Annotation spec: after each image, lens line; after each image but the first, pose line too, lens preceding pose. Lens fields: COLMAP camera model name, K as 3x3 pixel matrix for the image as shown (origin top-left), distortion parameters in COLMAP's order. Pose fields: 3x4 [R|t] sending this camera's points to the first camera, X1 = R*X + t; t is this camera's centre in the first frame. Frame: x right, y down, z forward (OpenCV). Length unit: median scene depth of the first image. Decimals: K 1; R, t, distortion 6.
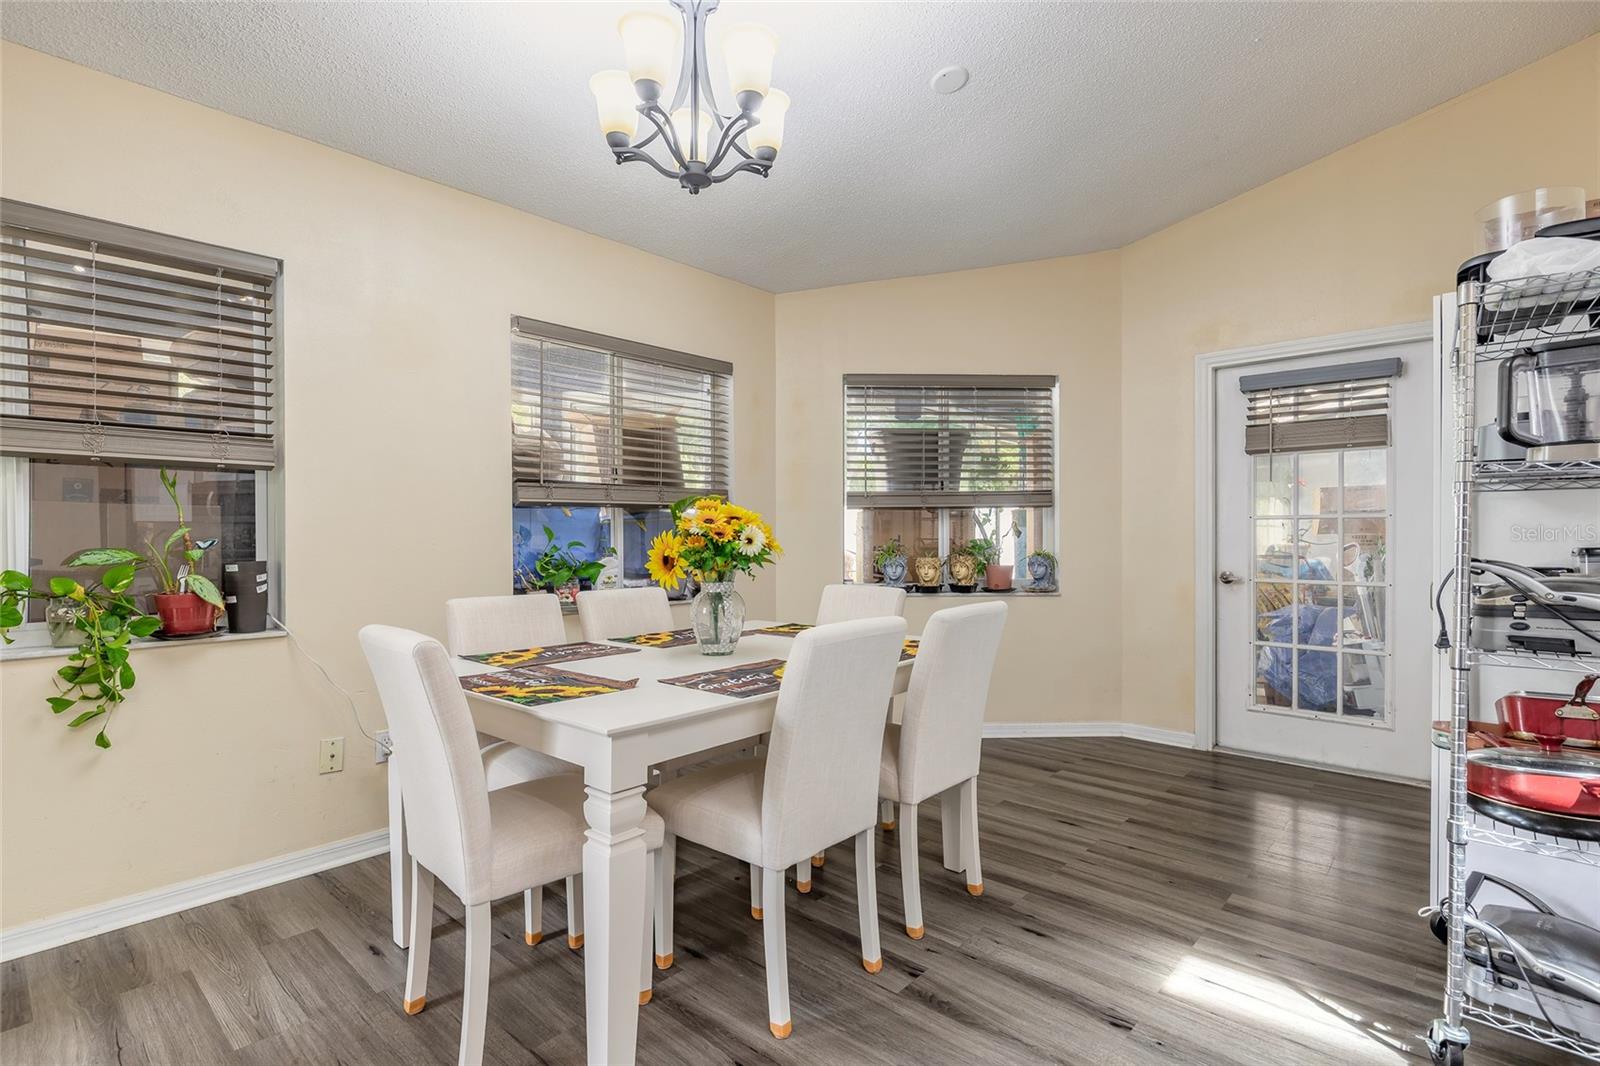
lens RADIAL K [[777.5, 0, 800.4], [0, 777.5, 534.5], [0, 0, 1]] dist [0.000953, 0.000185]
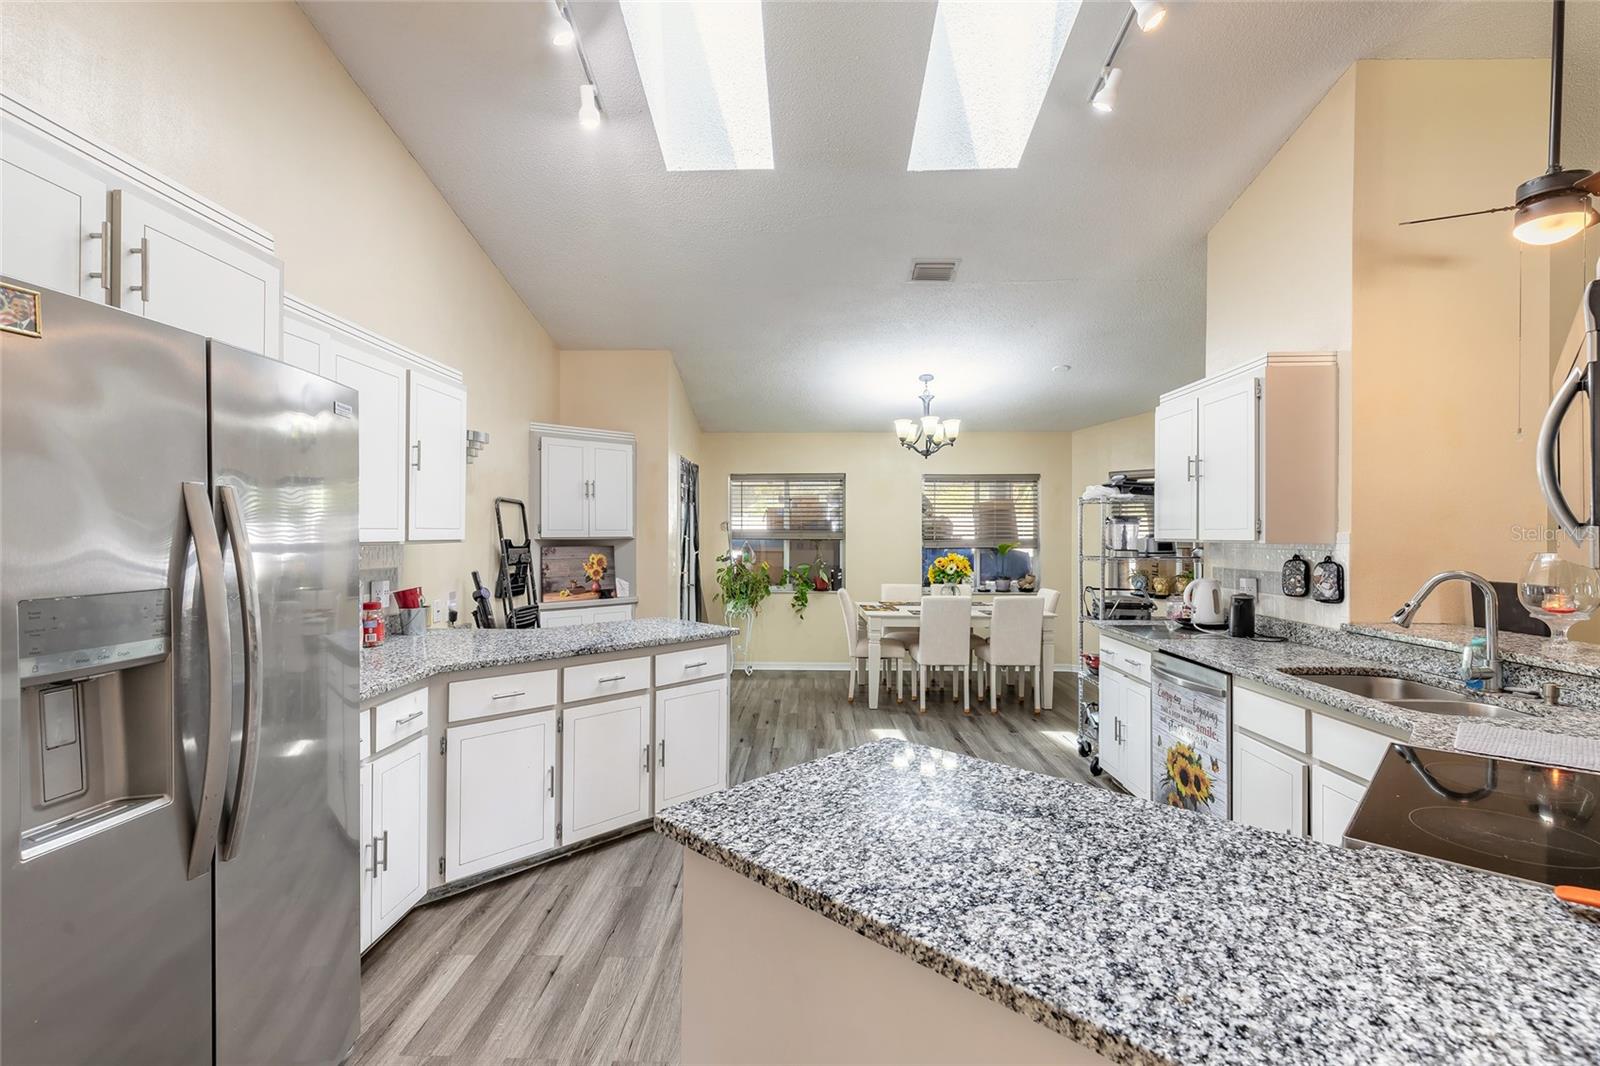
lens RADIAL K [[728.5, 0, 798.3], [0, 728.5, 533.5], [0, 0, 1]] dist [0.003109, -0.000160]
pose [[0.665523, 0.004366, -0.746365, 1.481822], [-0.003525, 0.999990, 0.002707, -0.122366], [0.746369, 0.000830, 0.665531, -1.160897]]
